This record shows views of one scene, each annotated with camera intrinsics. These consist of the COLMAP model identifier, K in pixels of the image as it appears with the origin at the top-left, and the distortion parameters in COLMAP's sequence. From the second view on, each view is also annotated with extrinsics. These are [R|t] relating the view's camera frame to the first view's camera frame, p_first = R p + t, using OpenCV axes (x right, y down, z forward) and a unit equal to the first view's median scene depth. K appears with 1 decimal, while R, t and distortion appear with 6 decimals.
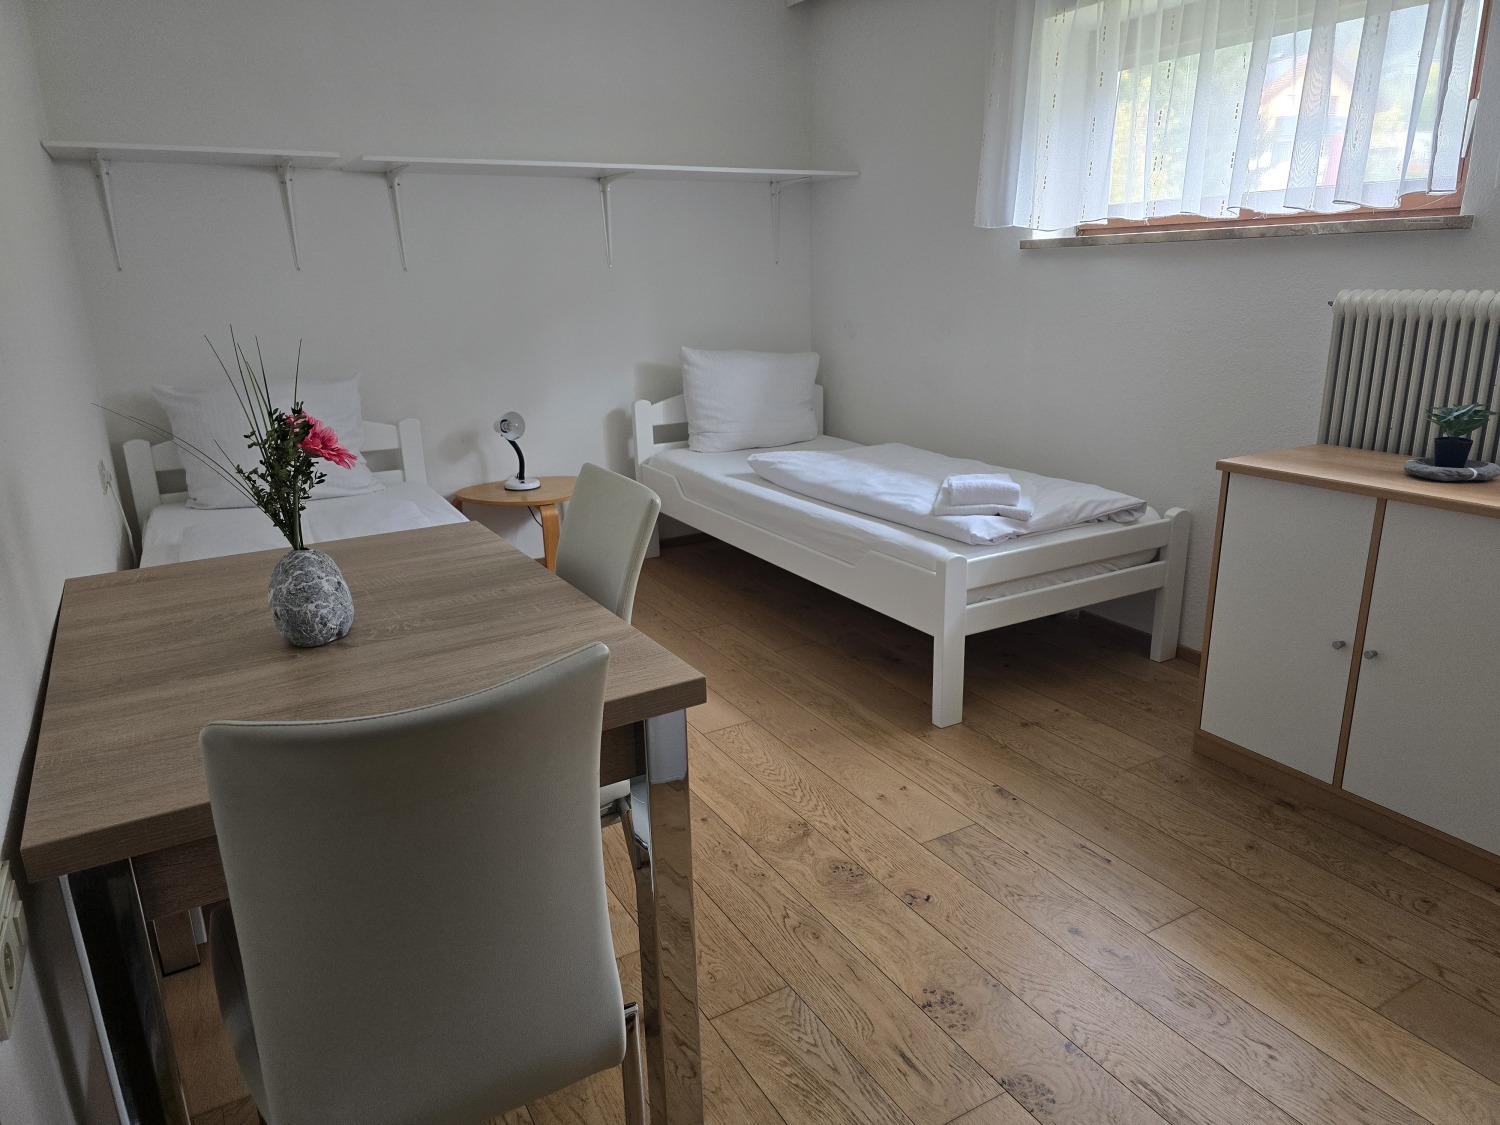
lens RADIAL K [[1005.9, 0, 759.0], [0, 1005.9, 569.5], [0, 0, 1]] dist [0.007792, -0.003077]
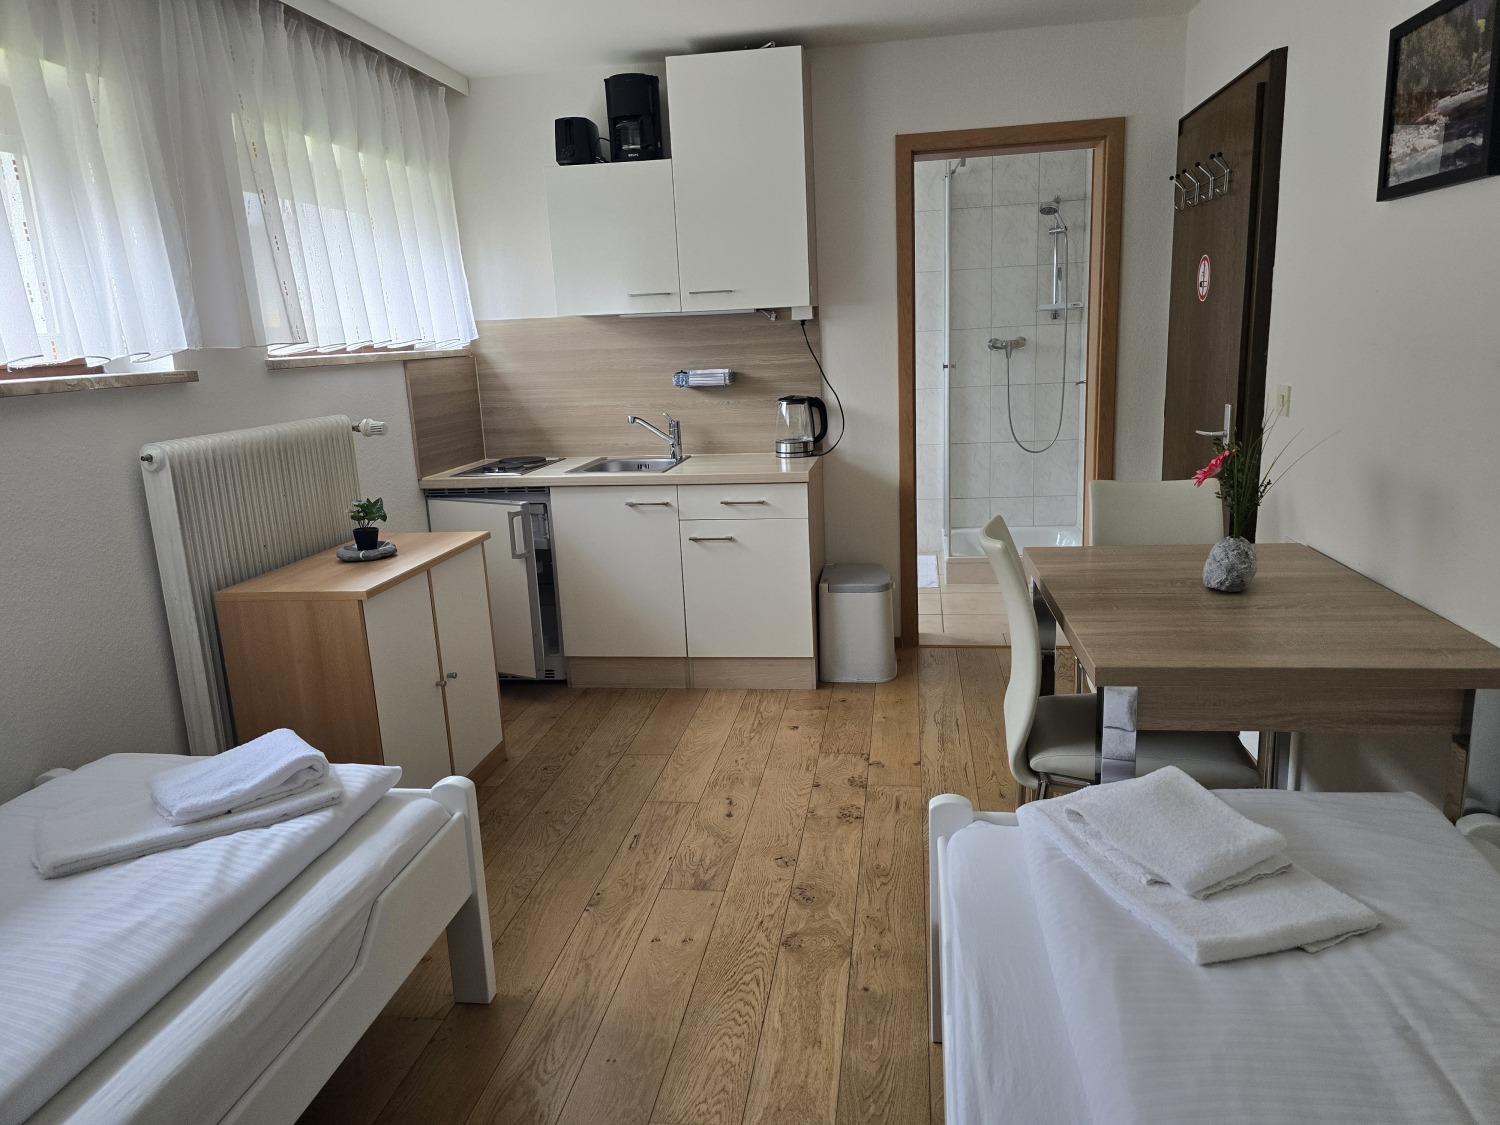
lens RADIAL K [[1005.9, 0, 756.6], [0, 1005.9, 557.8], [0, 0, 1]] dist [0.007792, -0.003077]
pose [[-0.786048, -0.072085, 0.613948, -0.550092], [0.233562, 0.884925, 0.402934, -0.518876], [-0.572344, 0.460120, -0.678757, 1.639347]]
